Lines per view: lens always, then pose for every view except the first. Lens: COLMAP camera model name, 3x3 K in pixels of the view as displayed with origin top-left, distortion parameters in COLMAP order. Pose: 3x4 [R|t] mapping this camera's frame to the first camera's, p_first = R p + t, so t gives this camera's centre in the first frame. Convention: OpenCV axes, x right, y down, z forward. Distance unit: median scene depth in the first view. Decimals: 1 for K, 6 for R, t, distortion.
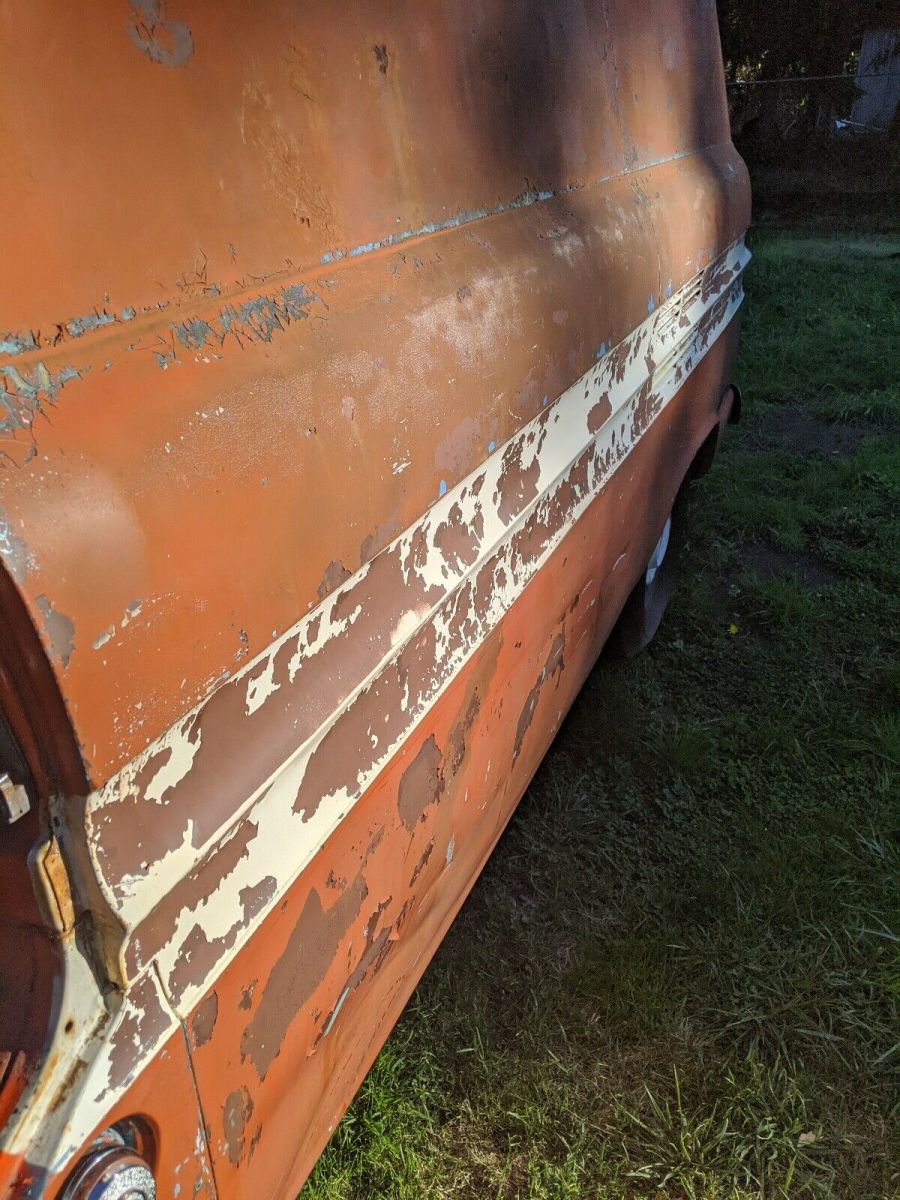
lens RADIAL K [[980.1, 0, 417.2], [0, 980.1, 596.7], [0, 0, 1]] dist [0.080131, -0.140592]
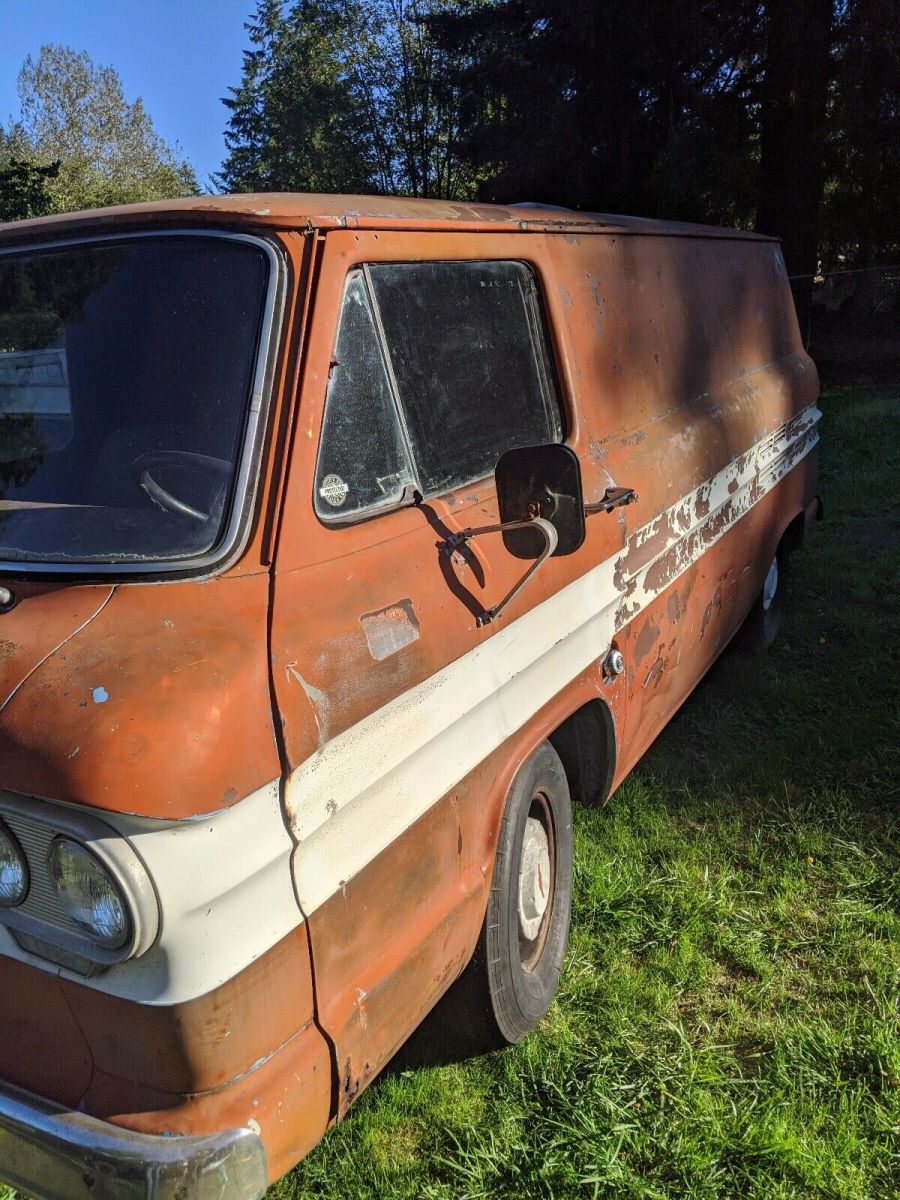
lens RADIAL K [[983.2, 0, 442.4], [0, 983.2, 606.2], [0, 0, 1]] dist [0.101736, -0.204443]
pose [[0.995318, -0.018143, -0.094939, -0.241787], [0.003434, 0.988243, -0.152850, 0.392592], [0.096596, 0.151808, 0.983679, -1.134215]]
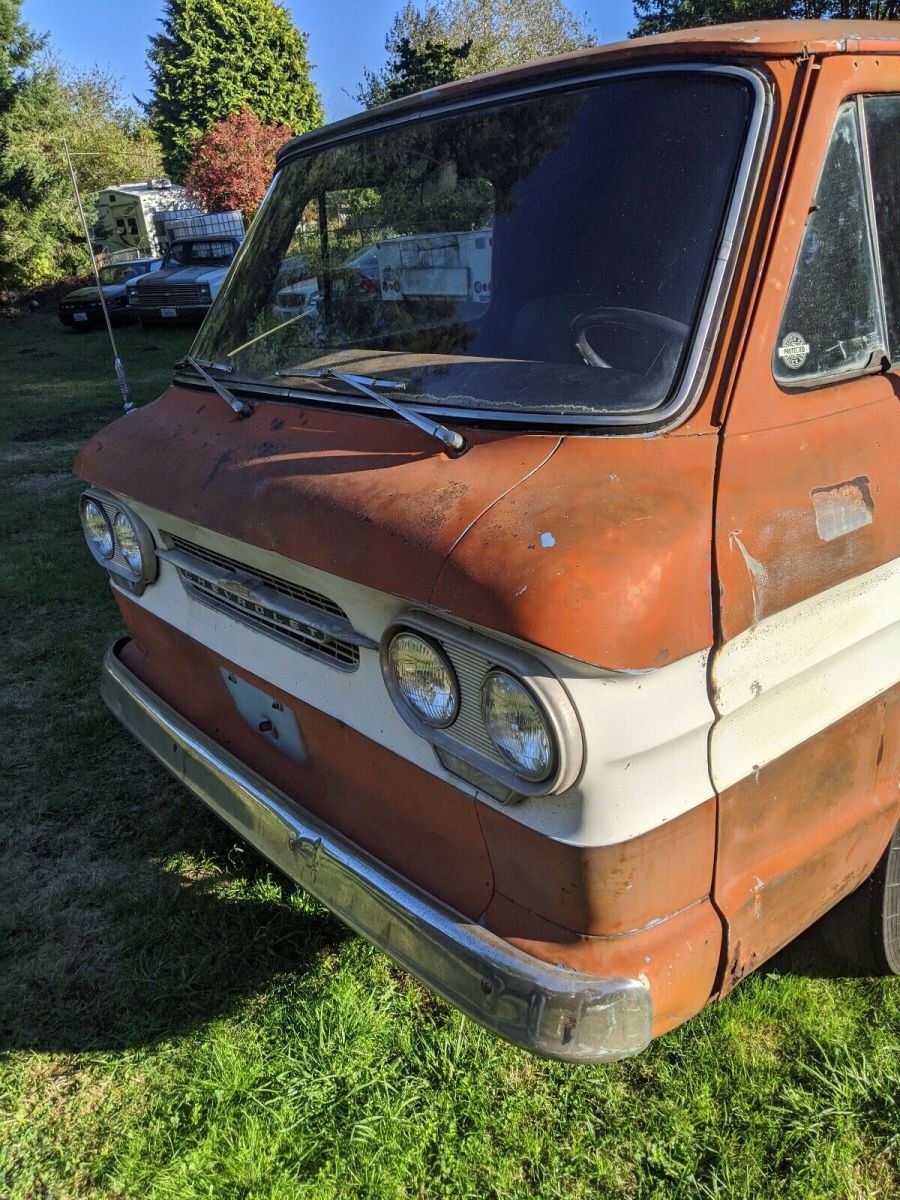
lens RADIAL K [[980.1, 0, 417.2], [0, 980.1, 596.7], [0, 0, 1]] dist [0.080131, -0.140592]
pose [[0.887488, 0.113000, -0.446761, -0.318013], [-0.140626, 0.989637, -0.029042, 0.423517], [0.438849, 0.088601, 0.894182, -1.130379]]
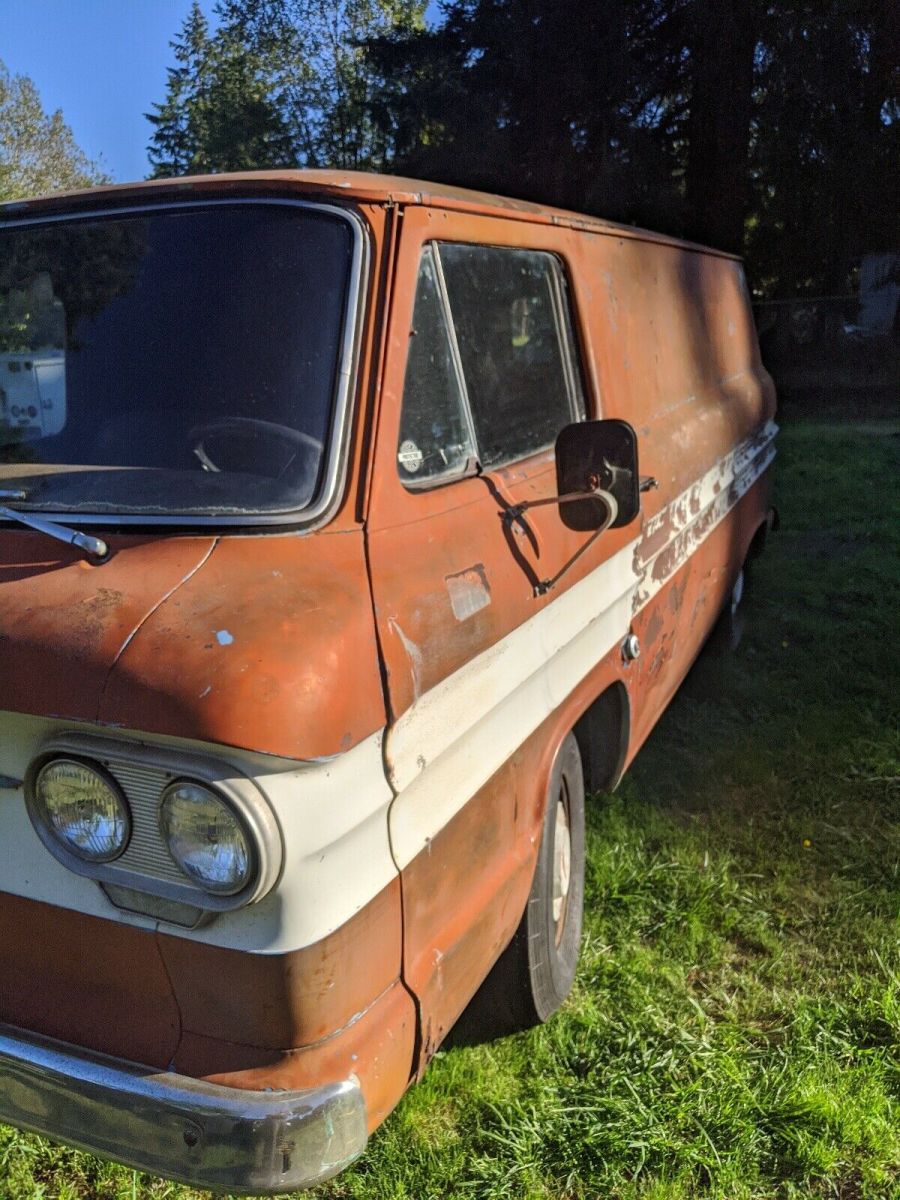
lens RADIAL K [[990.8, 0, 453.2], [0, 990.8, 588.3], [0, 0, 1]] dist [0.099536, -0.235460]
pose [[0.999923, -0.011414, -0.004941, -0.395173], [0.010258, 0.981477, -0.191305, 0.453403], [0.007033, 0.191240, 0.981518, -1.159453]]
